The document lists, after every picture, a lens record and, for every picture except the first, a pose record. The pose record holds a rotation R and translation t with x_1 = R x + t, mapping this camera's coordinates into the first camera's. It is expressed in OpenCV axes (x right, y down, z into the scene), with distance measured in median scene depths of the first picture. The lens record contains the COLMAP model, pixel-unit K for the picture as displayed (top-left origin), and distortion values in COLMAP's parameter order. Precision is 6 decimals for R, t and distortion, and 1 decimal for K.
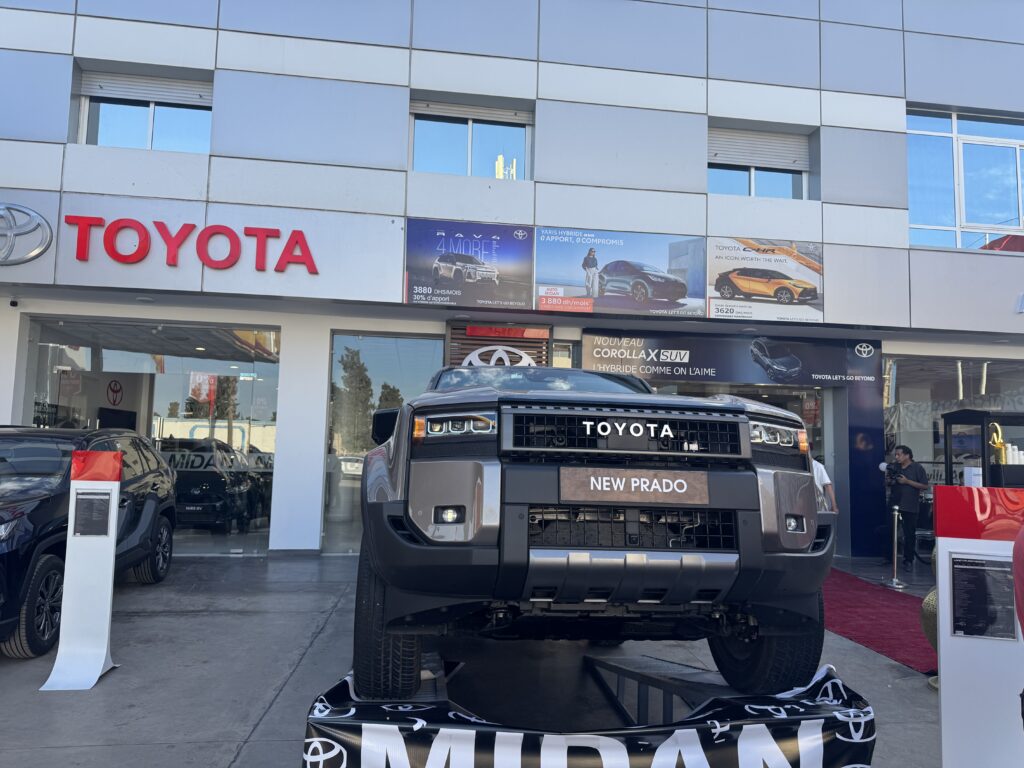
lens RADIAL K [[622.3, 0, 512.1], [0, 622.3, 386.6], [0, 0, 1]] dist [0.067893, -0.097832]
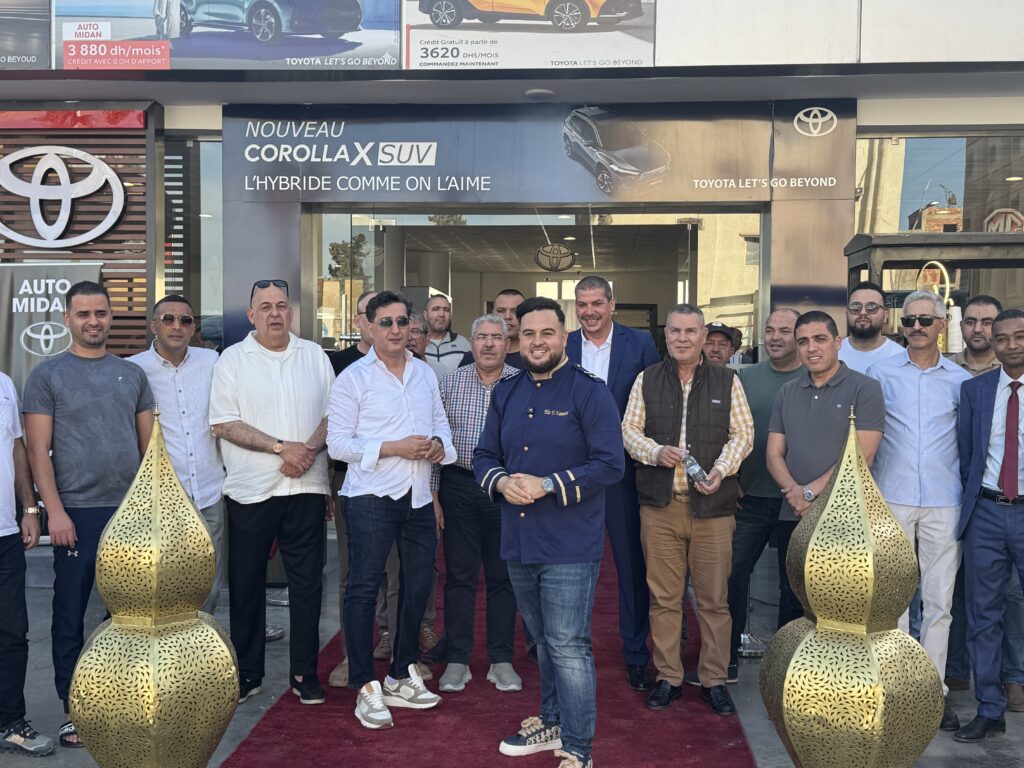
lens RADIAL K [[1257.0, 0, 512.0], [0, 1257.0, 384.0], [0, 0, 1]] dist [0.194387, -0.514089]
pose [[0.983602, -0.014725, -0.179750, 0.577398], [0.032003, 0.995095, 0.093605, 0.046528], [0.177490, -0.097823, 0.979249, 0.009074]]
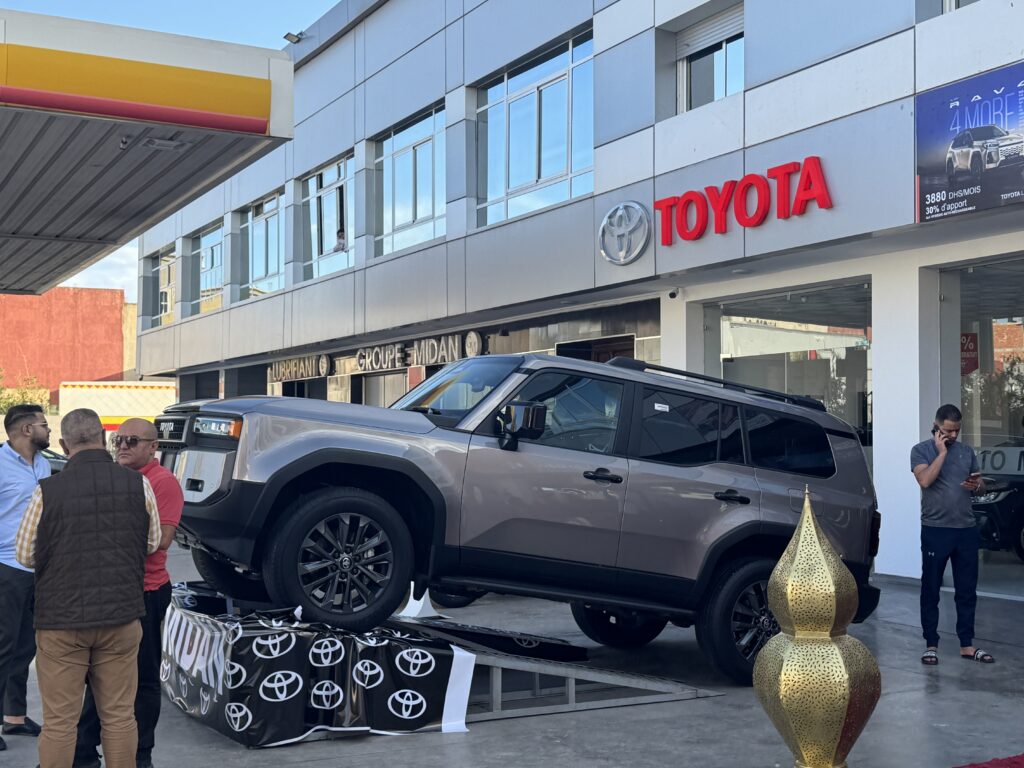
lens RADIAL K [[1319.2, 0, 512.0], [0, 1319.2, 445.4], [0, 0, 1]] dist [0.015349, 0.008654]
pose [[0.345295, -0.022045, -0.938235, 0.979285], [0.092208, 0.995684, 0.010540, 0.050820], [0.933954, -0.090153, 0.345837, 0.057461]]
